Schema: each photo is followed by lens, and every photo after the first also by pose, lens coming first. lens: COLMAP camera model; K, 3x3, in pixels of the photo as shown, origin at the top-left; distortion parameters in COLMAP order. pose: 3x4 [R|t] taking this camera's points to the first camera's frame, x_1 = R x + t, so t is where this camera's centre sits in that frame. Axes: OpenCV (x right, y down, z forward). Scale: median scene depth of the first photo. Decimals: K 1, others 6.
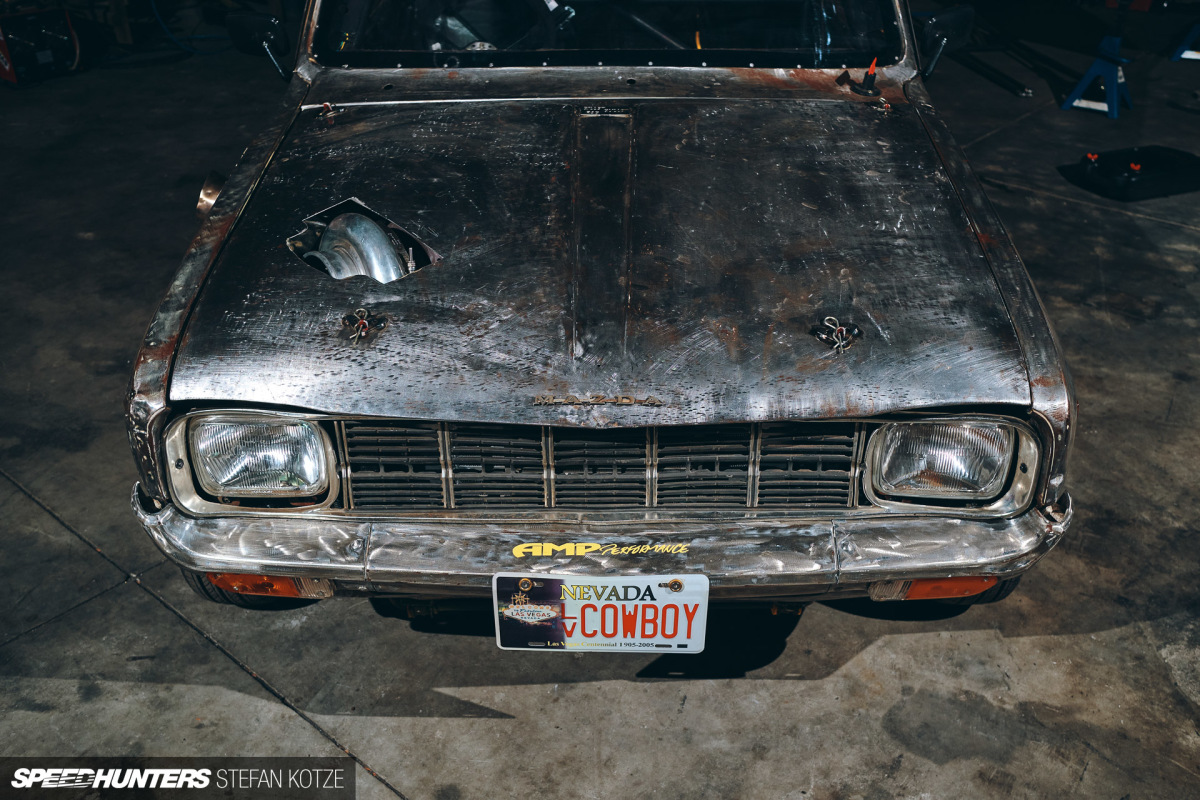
lens RADIAL K [[1160.4, 0, 604.4], [0, 1160.4, 396.2], [0, 0, 1]] dist [-0.037559, 0.000000]
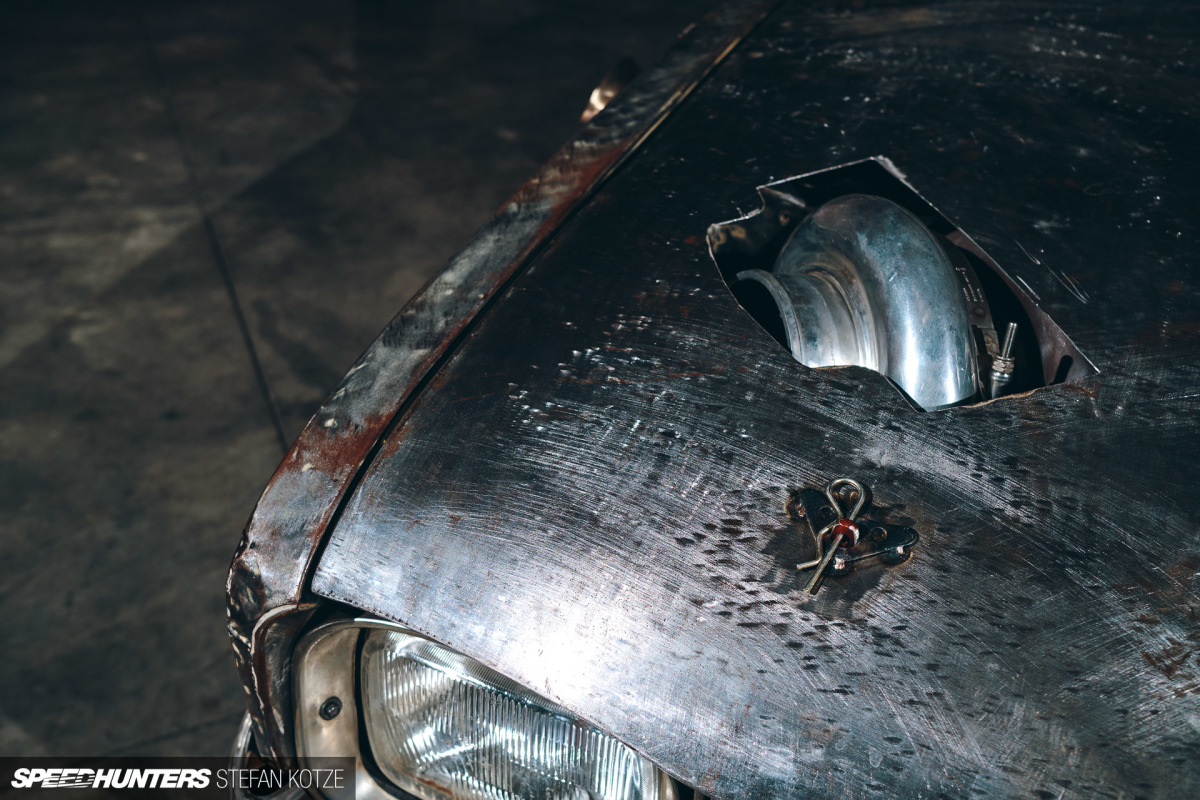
lens RADIAL K [[1160.4, 0, 600.2], [0, 1160.4, 404.6], [0, 0, 1]] dist [-0.037559, 0.000000]
pose [[0.906457, 0.251115, -0.339525, -0.164629], [-0.234329, 0.967955, 0.090299, -0.111228], [0.351320, -0.002291, 0.936253, 0.643567]]
